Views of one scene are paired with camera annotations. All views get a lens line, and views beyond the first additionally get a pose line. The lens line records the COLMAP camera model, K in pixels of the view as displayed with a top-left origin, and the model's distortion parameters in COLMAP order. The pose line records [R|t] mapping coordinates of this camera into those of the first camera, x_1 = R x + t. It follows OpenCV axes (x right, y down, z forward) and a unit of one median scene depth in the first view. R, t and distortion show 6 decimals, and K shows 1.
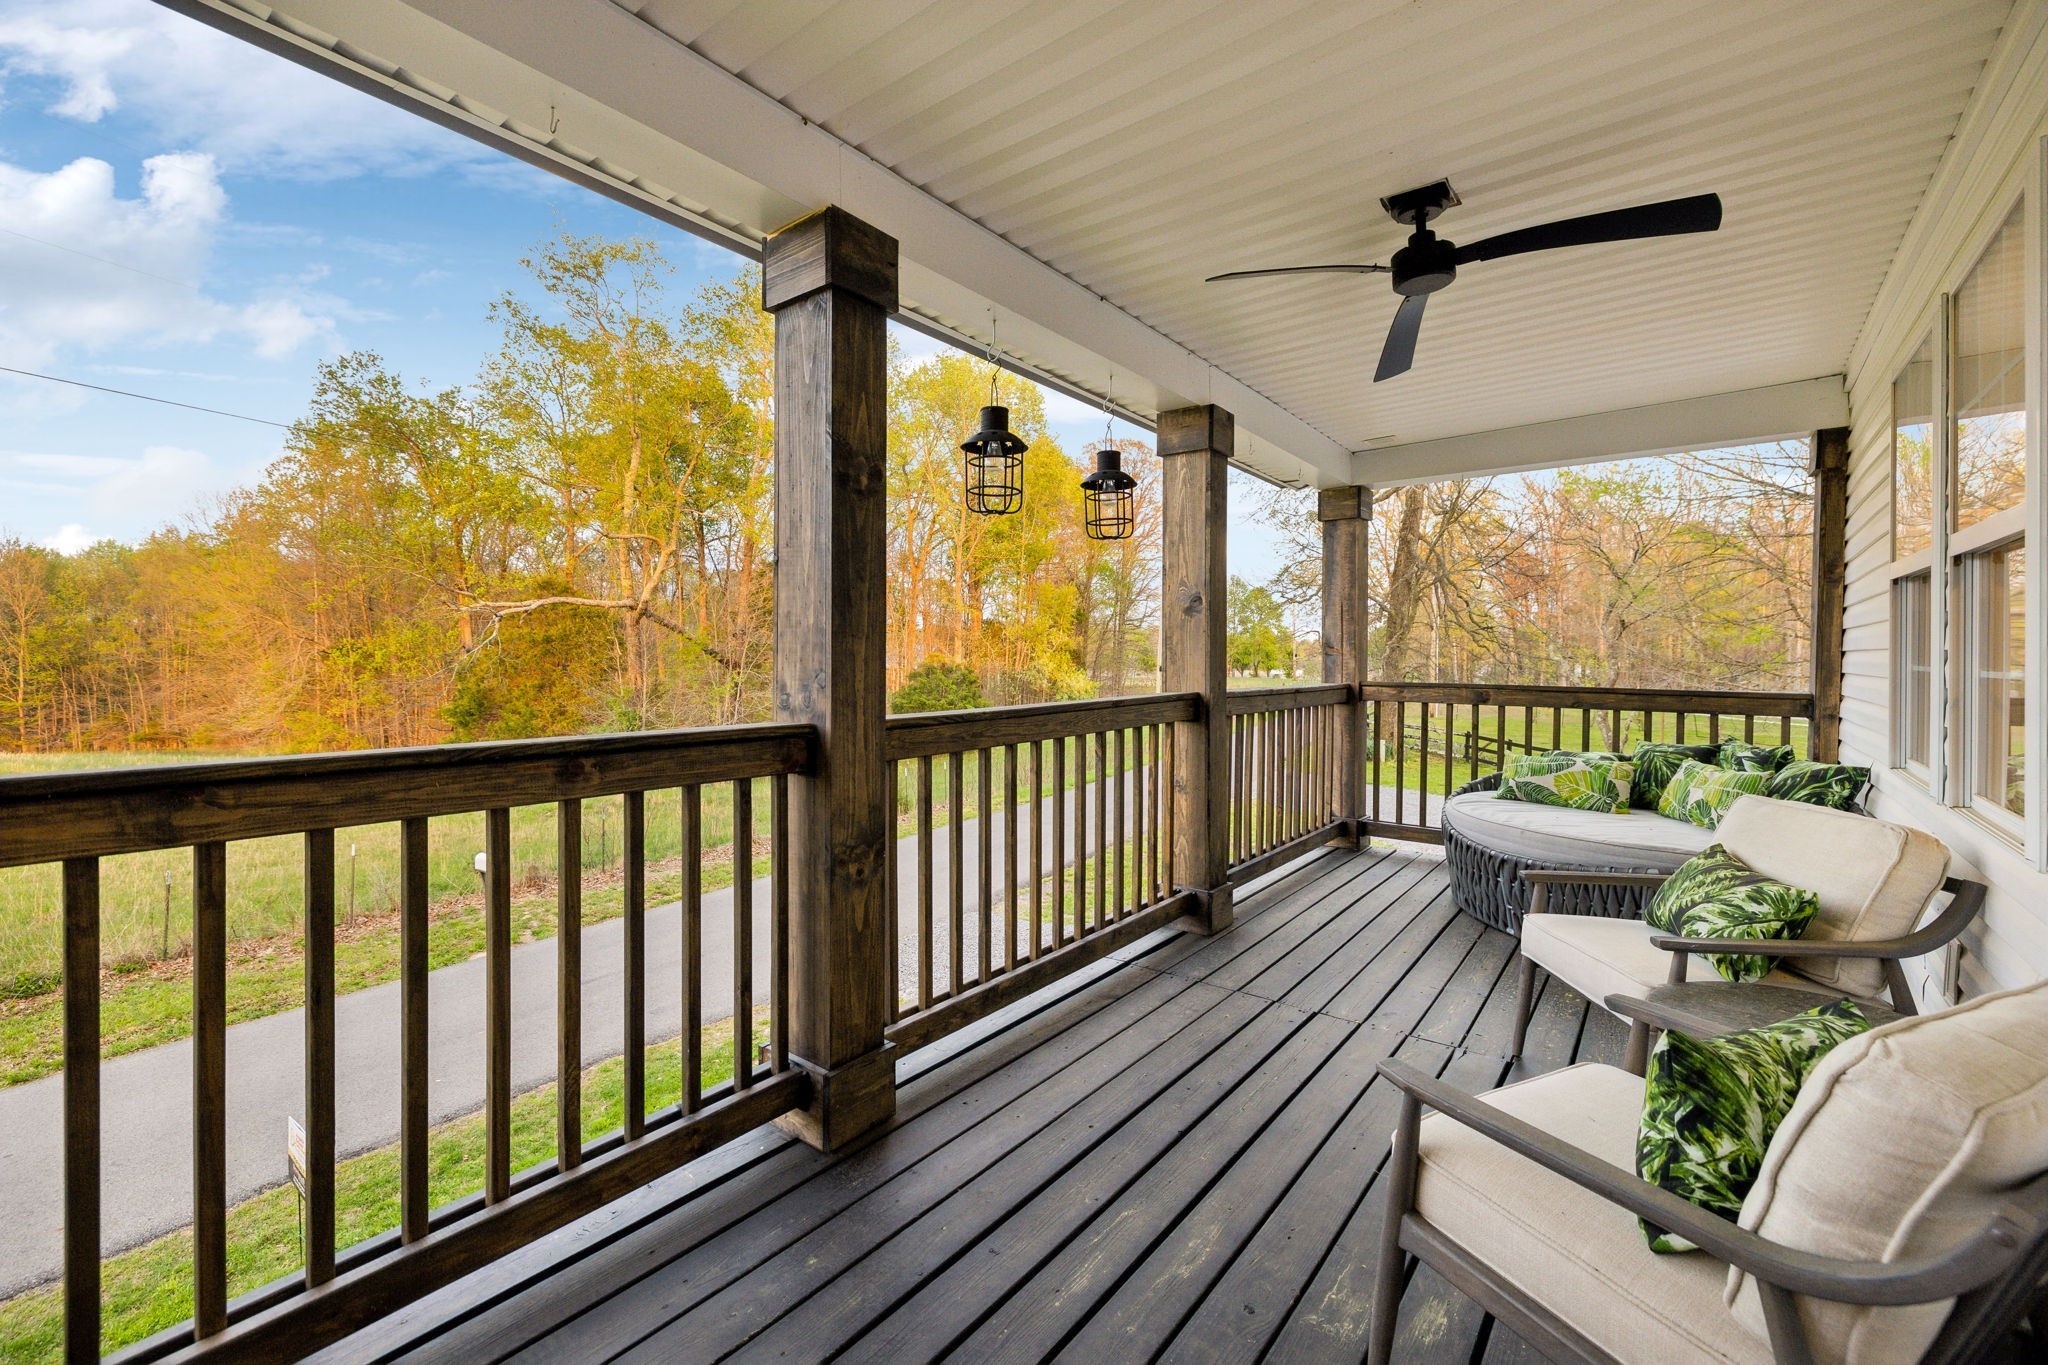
lens RADIAL K [[859.6, 0, 1033.3], [0, 859.6, 671.3], [0, 0, 1]] dist [0.001557, 0.000040]
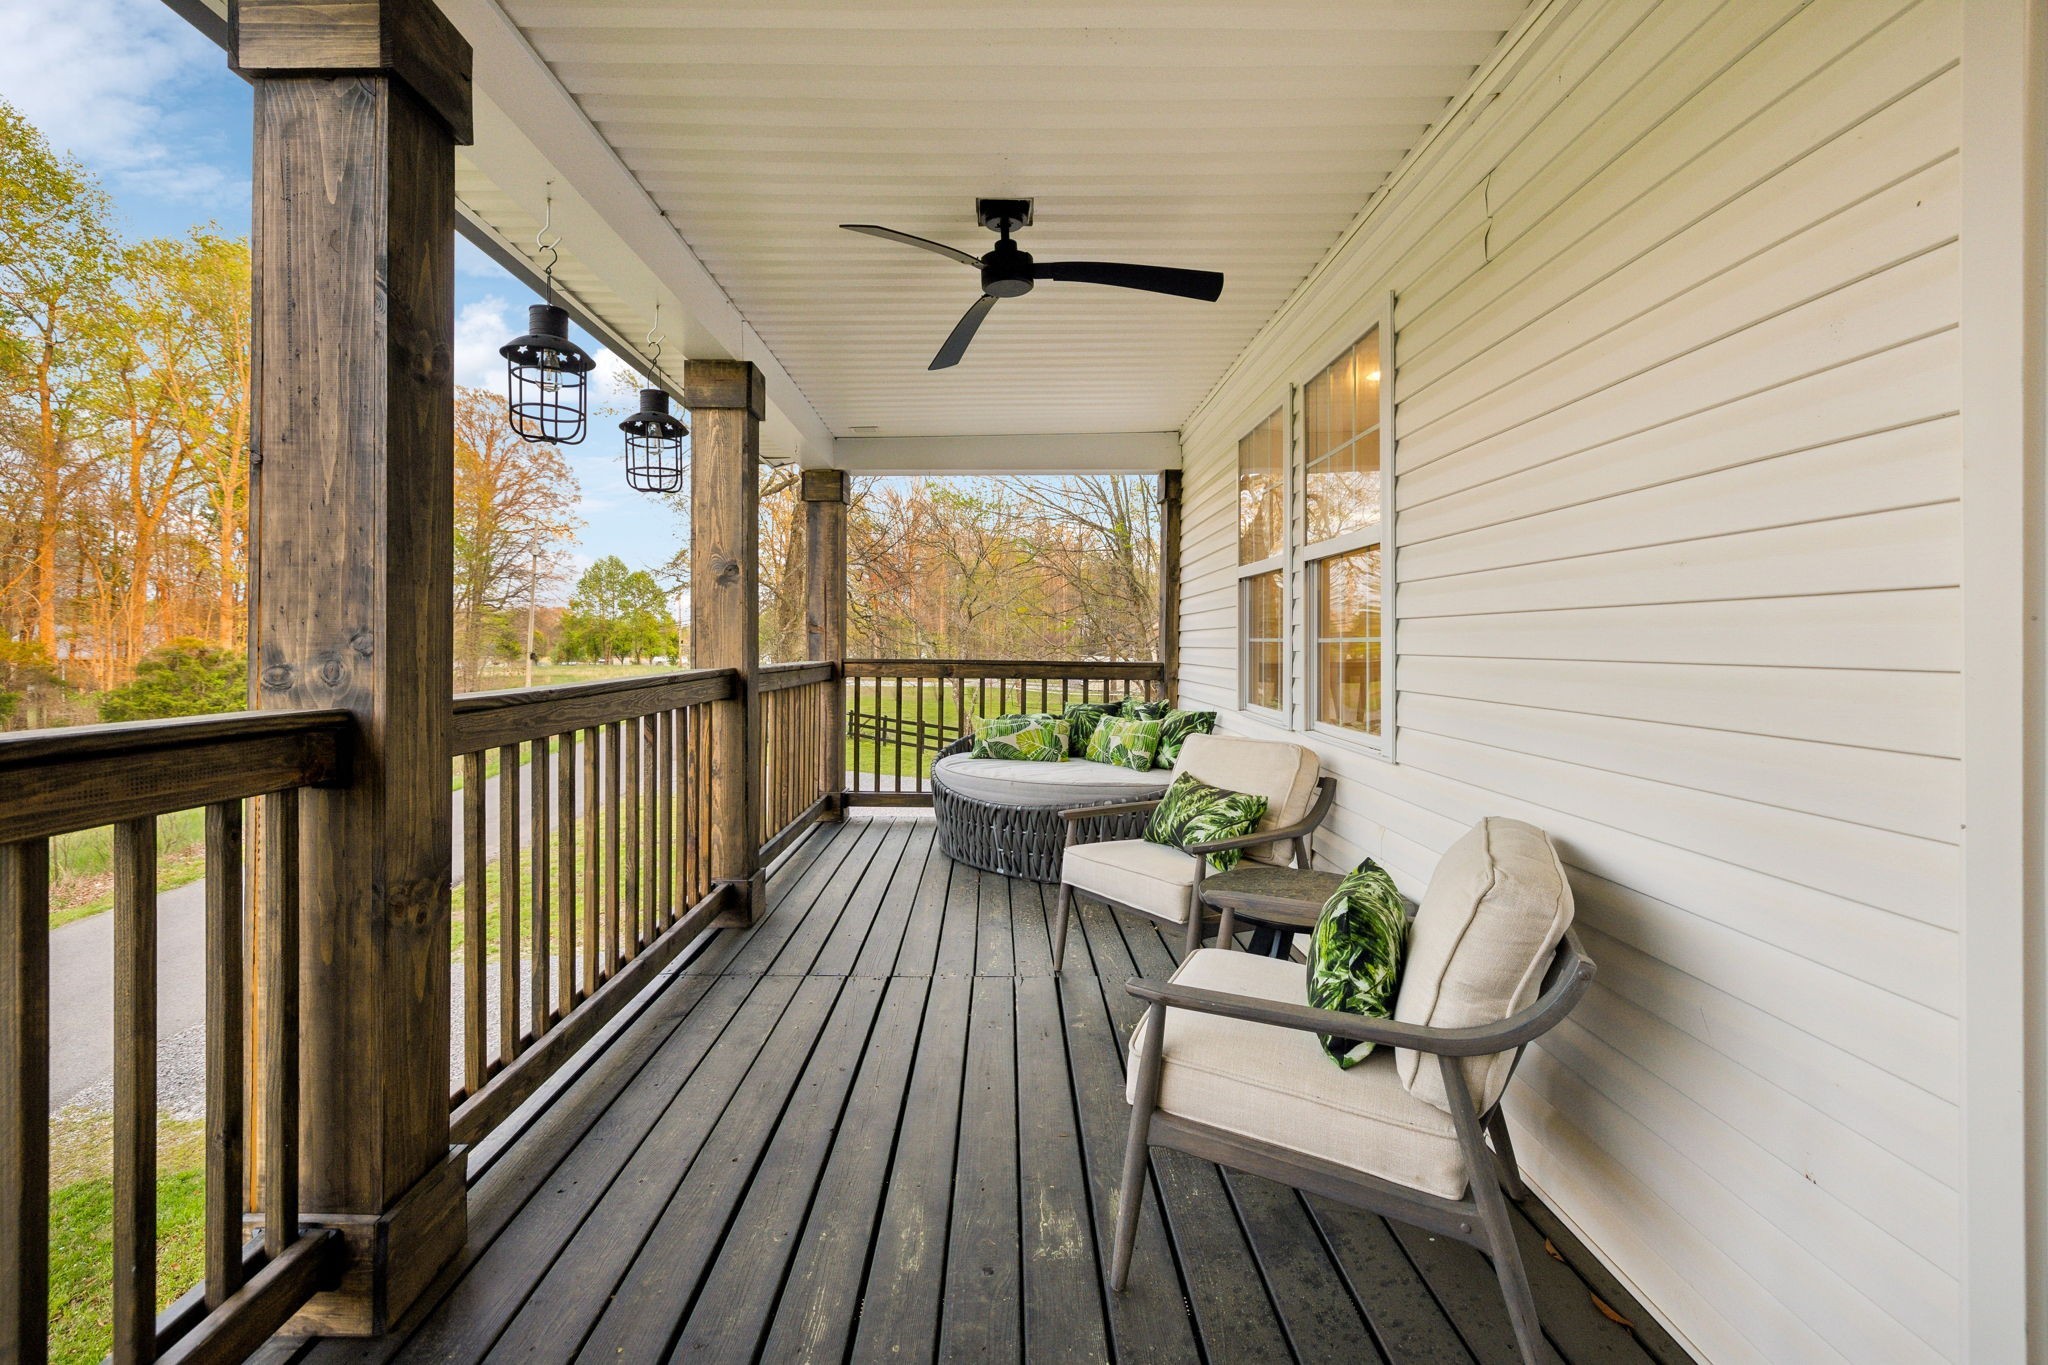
lens RADIAL K [[859.6, 0, 1011.3], [0, 859.6, 650.2], [0, 0, 1]] dist [0.001557, 0.000040]
pose [[0.794609, -0.005224, 0.607098, -0.224663], [0.009923, 0.999941, -0.004383, 0.020605], [-0.607040, 0.009507, 0.794615, 0.129855]]
